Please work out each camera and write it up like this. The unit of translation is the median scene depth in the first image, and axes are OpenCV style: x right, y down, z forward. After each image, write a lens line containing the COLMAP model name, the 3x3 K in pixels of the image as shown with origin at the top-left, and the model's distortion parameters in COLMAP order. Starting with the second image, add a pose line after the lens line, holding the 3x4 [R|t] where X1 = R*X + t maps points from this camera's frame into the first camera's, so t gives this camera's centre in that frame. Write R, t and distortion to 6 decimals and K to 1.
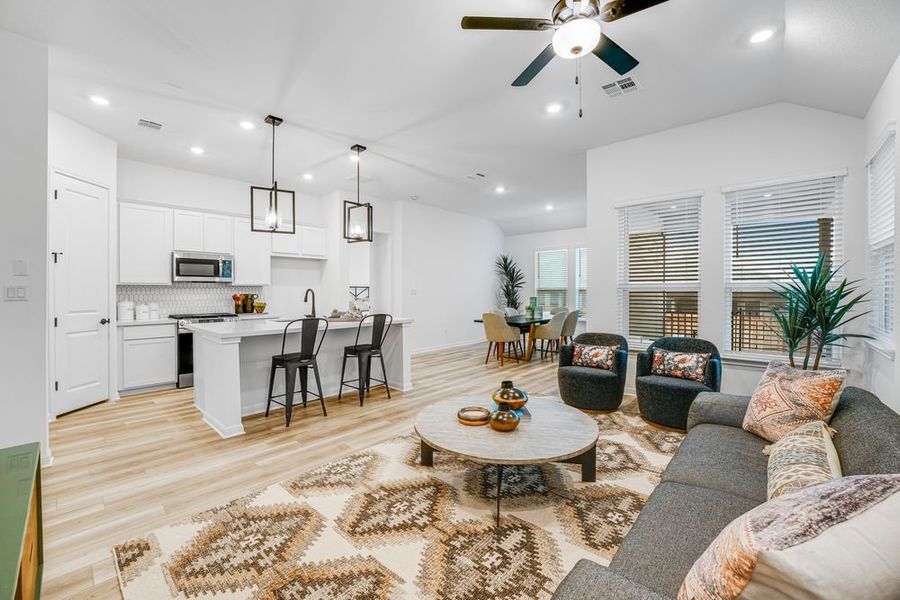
lens RADIAL K [[372.0, 0, 448.3], [0, 372.0, 301.9], [0, 0, 1]] dist [-0.003648, -0.000138]
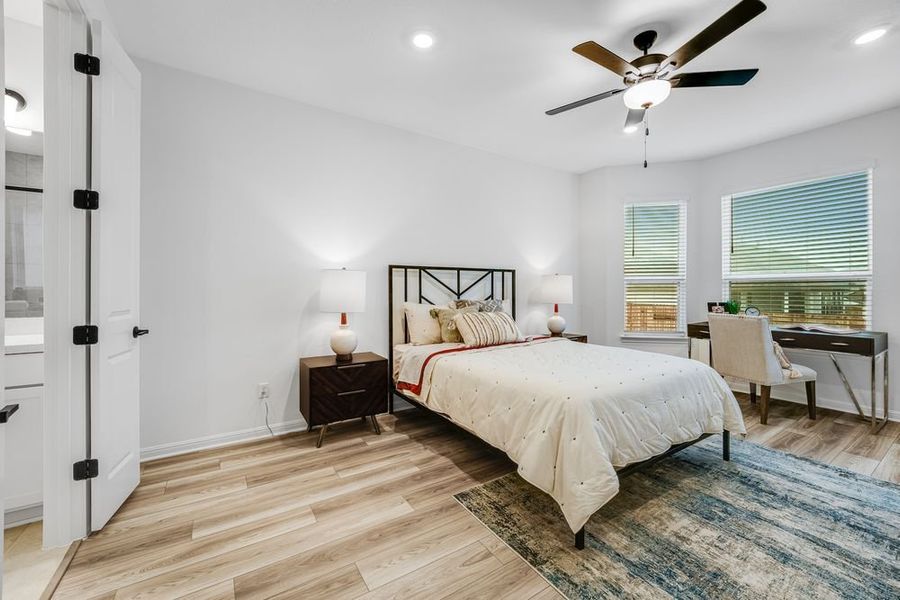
lens RADIAL K [[362.1, 0, 448.2], [0, 362.1, 289.3], [0, 0, 1]] dist [0.000034, -0.000104]
pose [[0.968555, -0.001064, -0.248797, -0.376352], [-0.006358, 0.999558, -0.029024, -0.023657], [0.248718, 0.029693, 0.968121, 1.452992]]
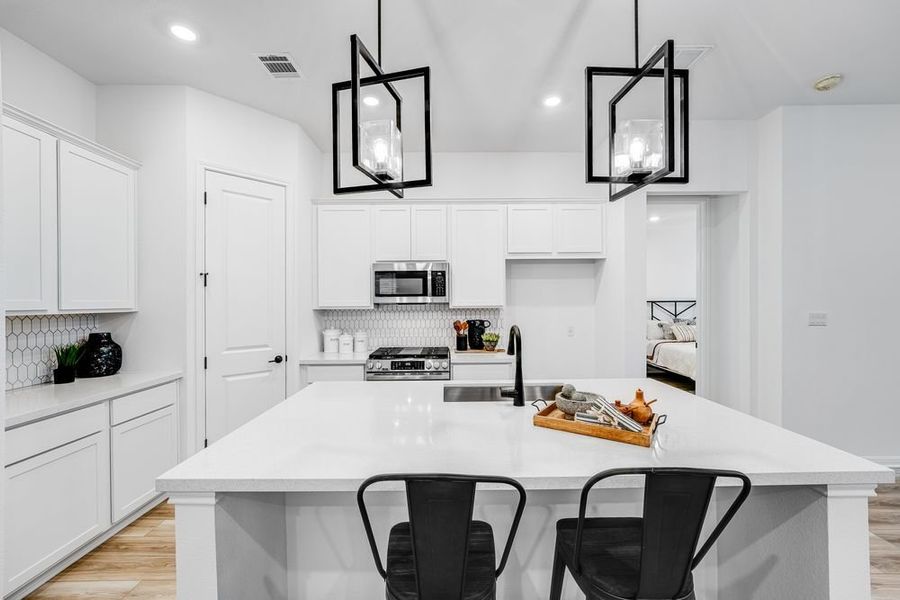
lens RADIAL K [[372.0, 0, 448.3], [0, 372.0, 301.9], [0, 0, 1]] dist [-0.003648, -0.000138]
pose [[0.682634, -0.001884, -0.730758, -0.105894], [-0.015313, 0.999740, -0.016882, -0.048555], [0.730600, 0.022714, 0.682428, 0.605359]]
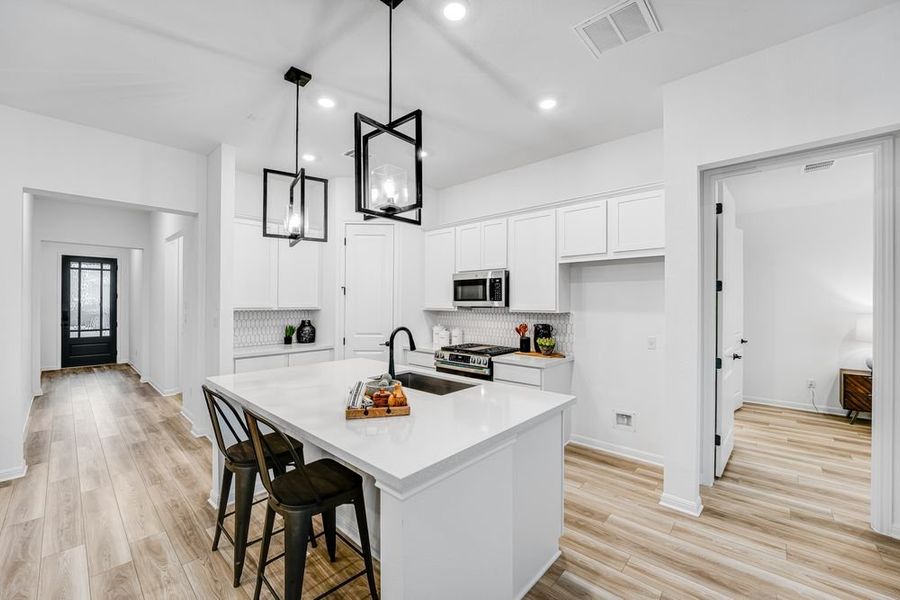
lens RADIAL K [[362.9, 0, 445.0], [0, 362.9, 300.6], [0, 0, 1]] dist [-0.012092, -0.000176]
pose [[-0.003702, -0.002774, -0.999989, 0.140341], [-0.030303, 0.999537, -0.002661, -0.066459], [0.999534, 0.030293, -0.003784, 0.974416]]
